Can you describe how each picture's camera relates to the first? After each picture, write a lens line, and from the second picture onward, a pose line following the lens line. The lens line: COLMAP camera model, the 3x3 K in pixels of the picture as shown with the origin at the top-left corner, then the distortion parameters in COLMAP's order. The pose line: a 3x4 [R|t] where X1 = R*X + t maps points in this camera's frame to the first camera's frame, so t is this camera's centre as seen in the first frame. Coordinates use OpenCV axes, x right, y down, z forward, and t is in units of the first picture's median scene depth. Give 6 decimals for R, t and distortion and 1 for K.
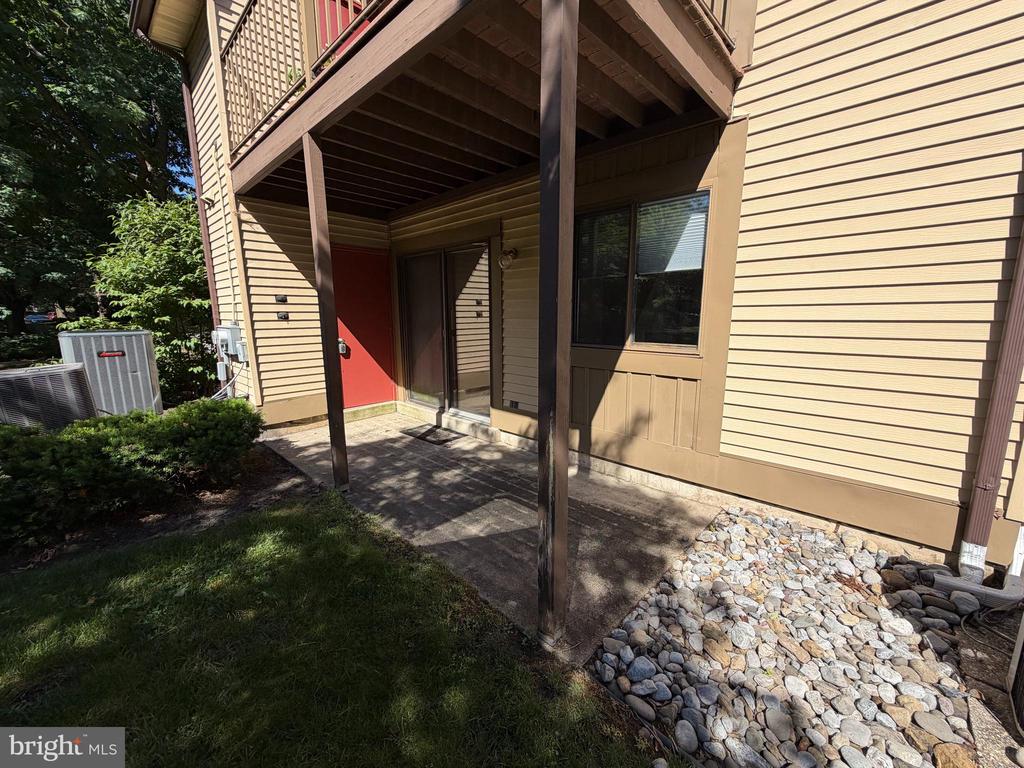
lens RADIAL K [[407.0, 0, 509.7], [0, 407.0, 381.4], [0, 0, 1]] dist [0.000503, -0.000307]
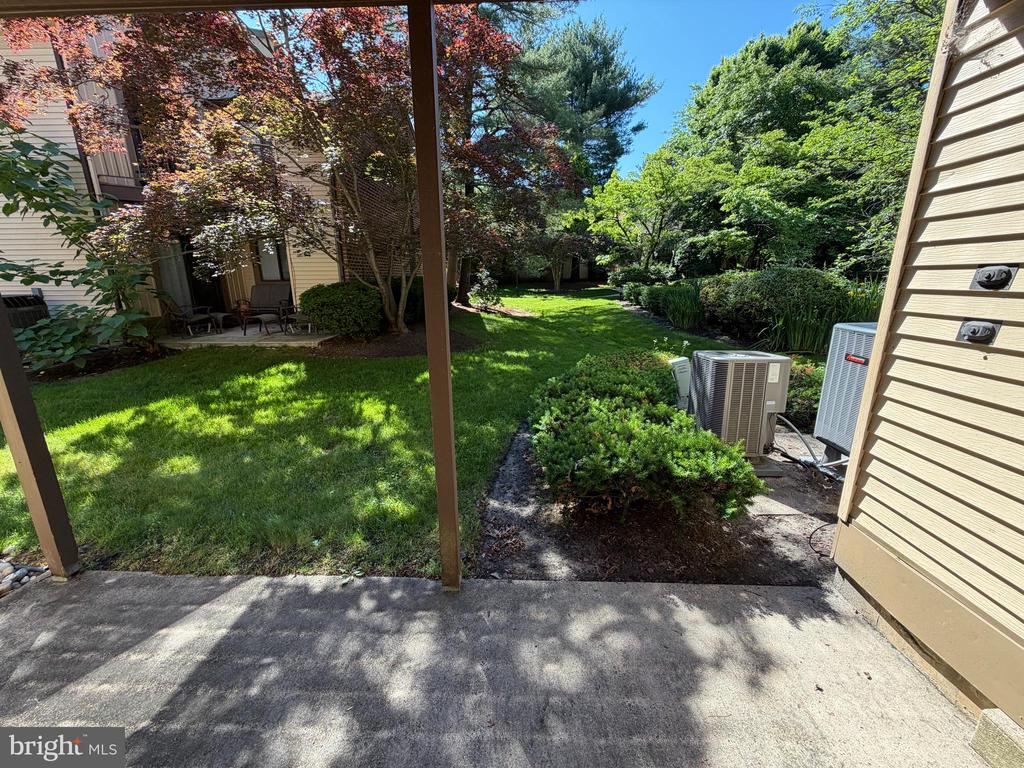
lens RADIAL K [[407.0, 0, 509.7], [0, 407.0, 381.4], [0, 0, 1]] dist [0.000503, -0.000307]
pose [[-0.739692, 0.180567, -0.648268, -0.105925], [-0.099239, 0.923527, 0.370472, -0.283408], [0.665588, 0.338369, -0.665206, 1.345549]]
